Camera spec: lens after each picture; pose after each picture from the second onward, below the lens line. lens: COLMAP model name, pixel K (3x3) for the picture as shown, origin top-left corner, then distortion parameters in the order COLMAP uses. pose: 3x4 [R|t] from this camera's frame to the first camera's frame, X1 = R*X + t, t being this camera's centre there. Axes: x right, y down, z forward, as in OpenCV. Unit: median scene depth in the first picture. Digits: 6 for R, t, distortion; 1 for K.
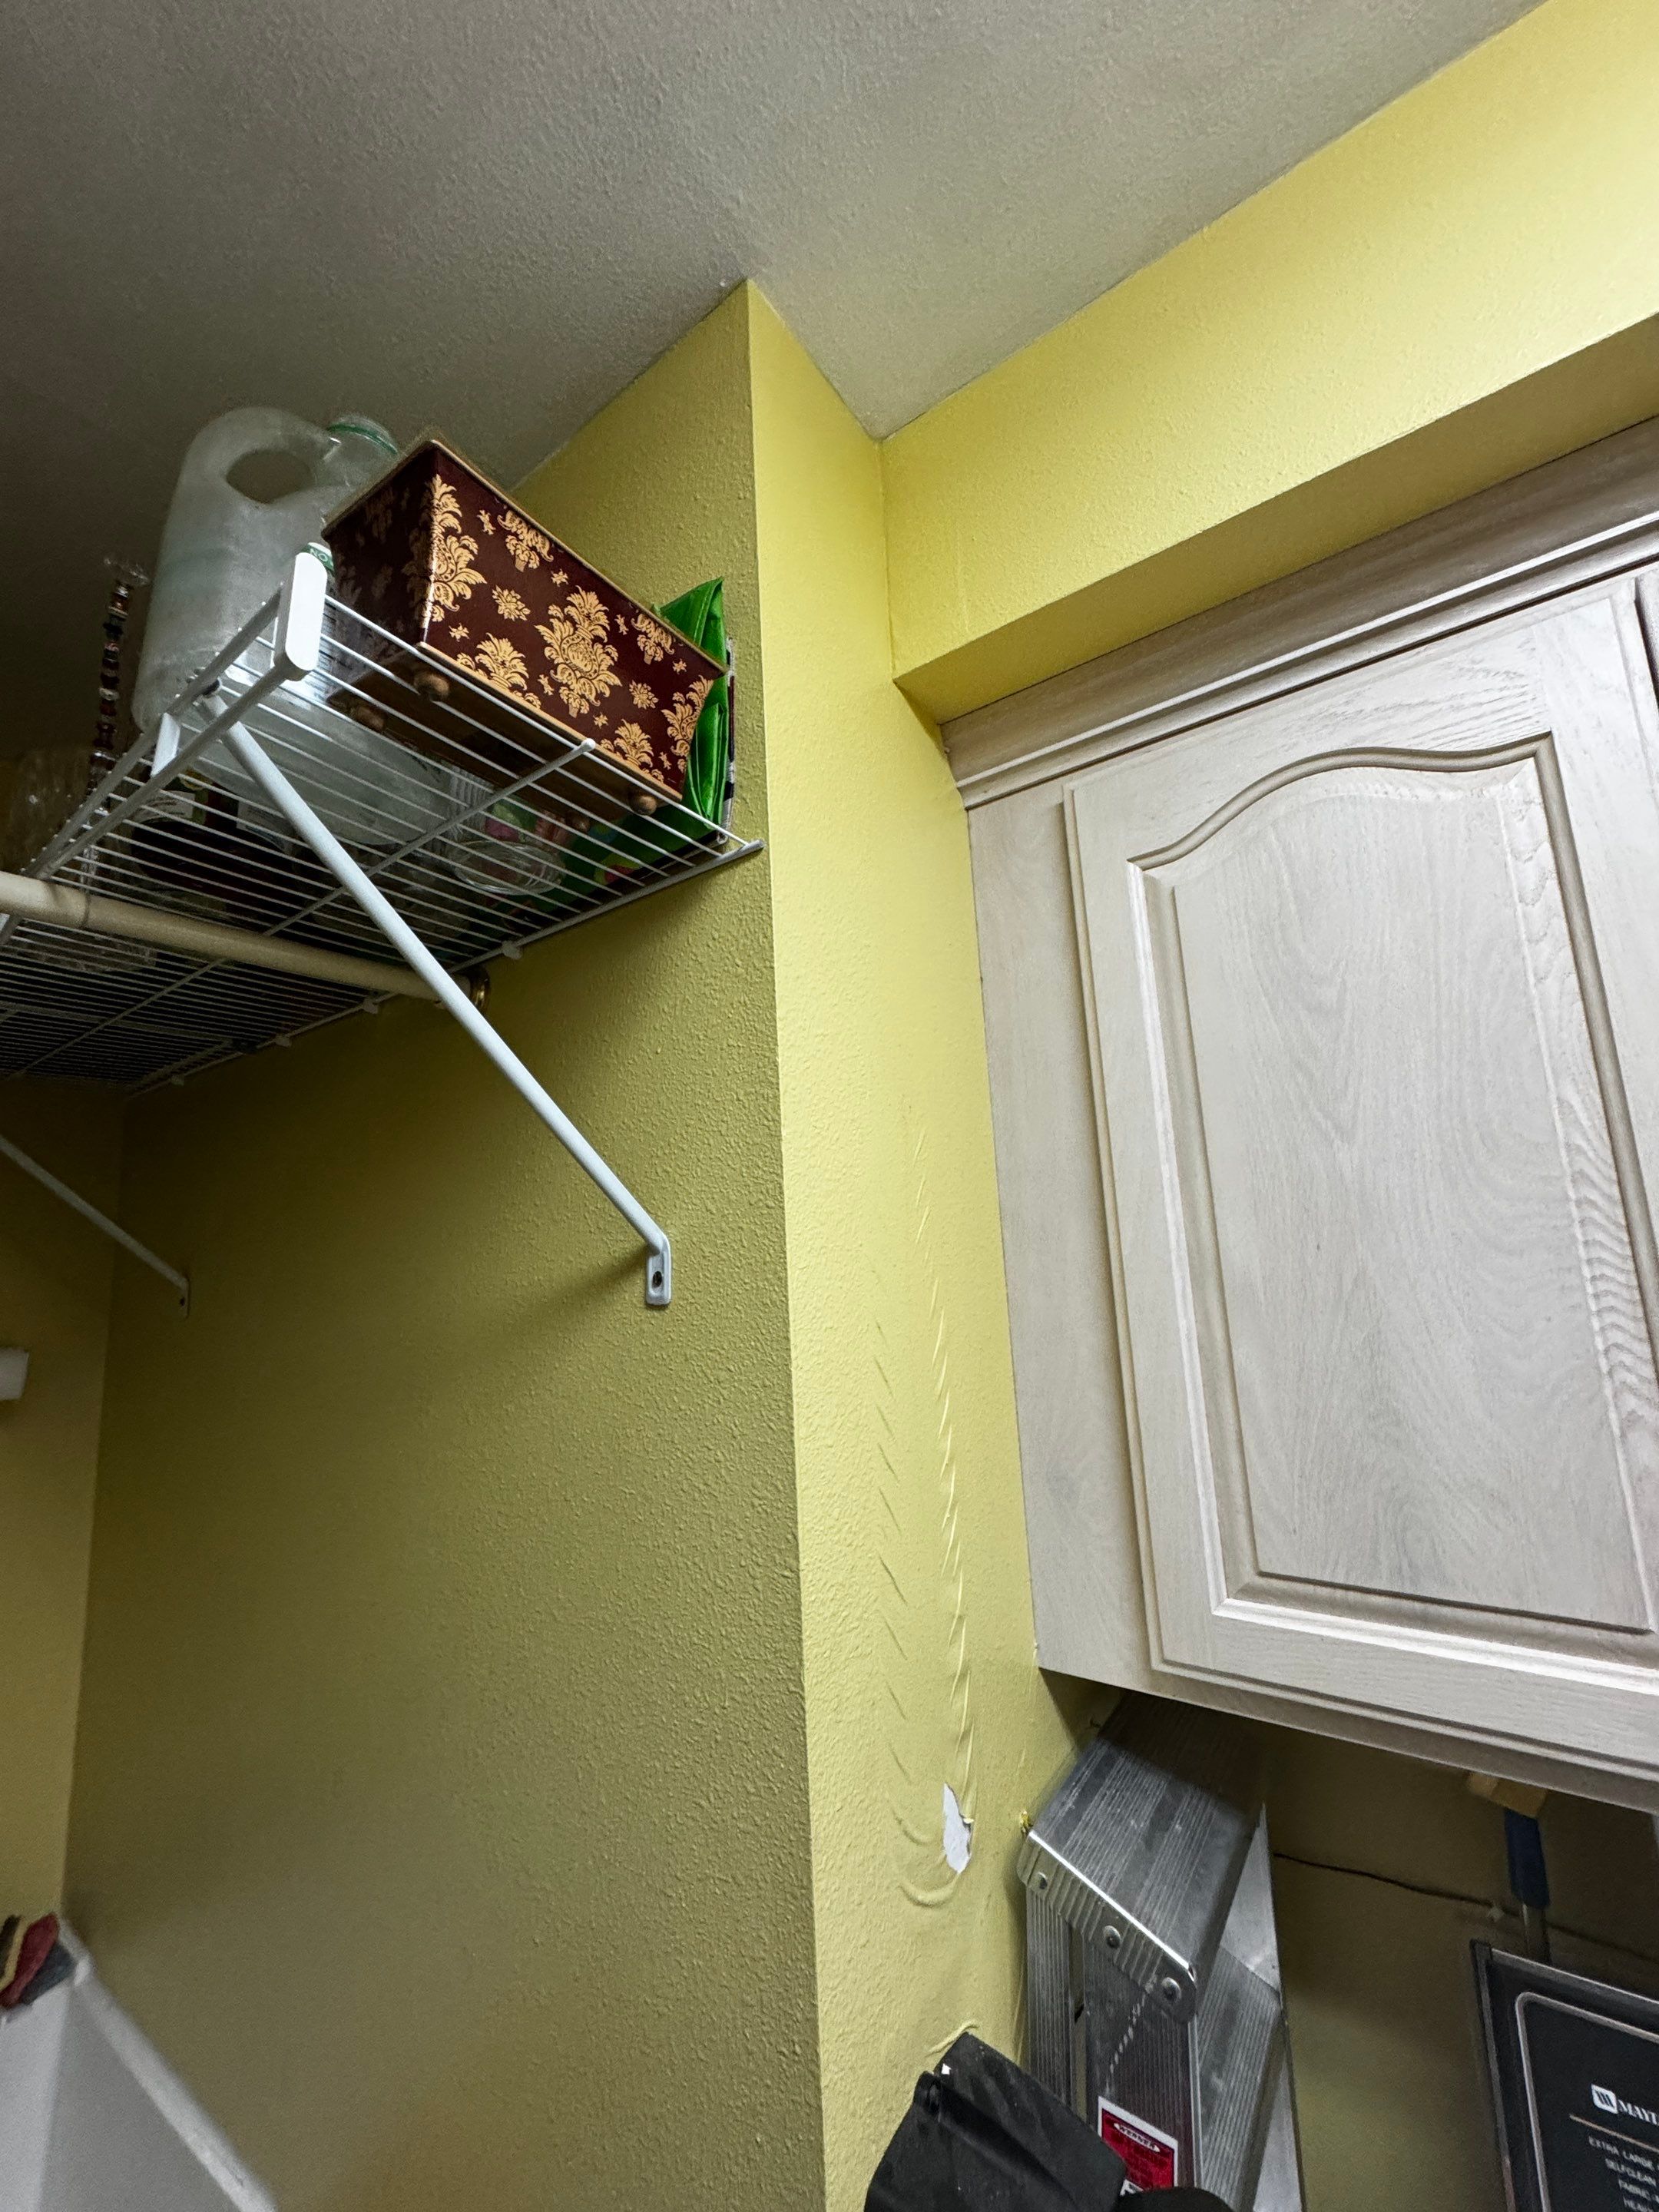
lens RADIAL K [[874.6, 0, 829.5], [0, 874.6, 1106.0], [0, 0, 1]] dist [-0.001676, 0.000186]
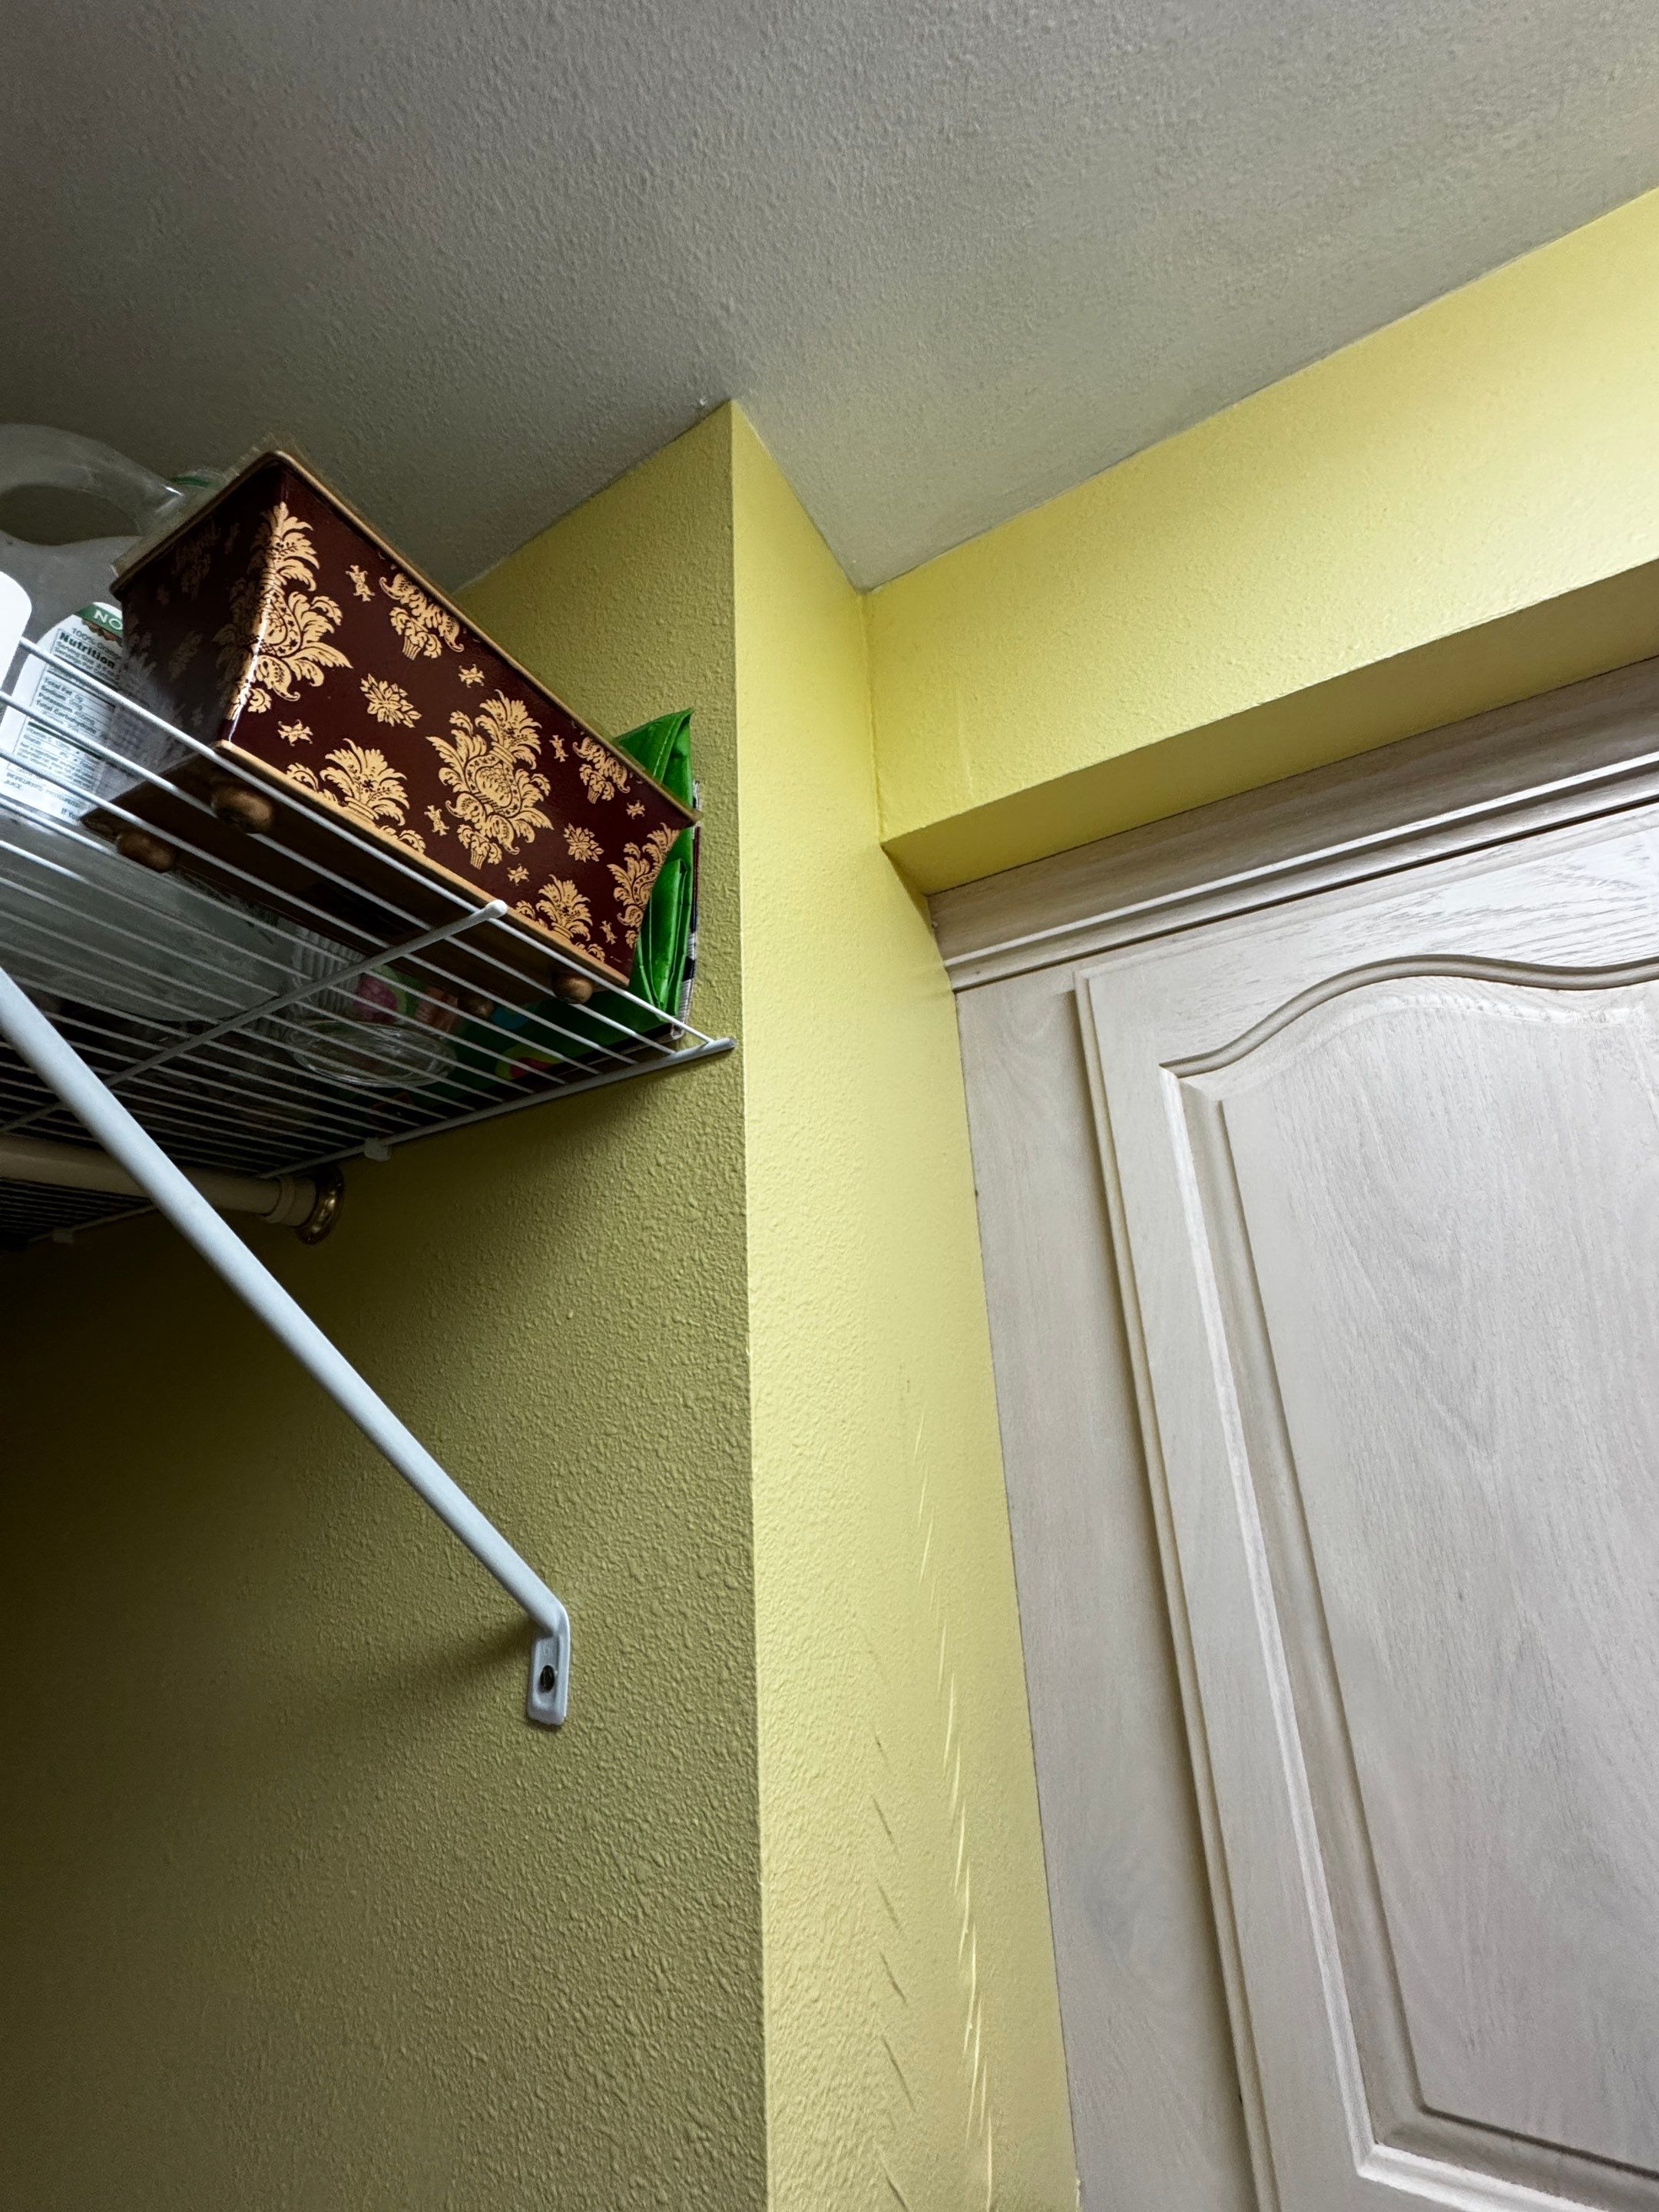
lens RADIAL K [[874.6, 0, 829.5], [0, 874.6, 1106.0], [0, 0, 1]] dist [-0.001676, 0.000186]
pose [[0.994363, 0.032758, 0.100838, -0.069682], [-0.016373, 0.987108, -0.159214, -0.132837], [-0.104754, 0.156665, 0.982081, 0.279525]]
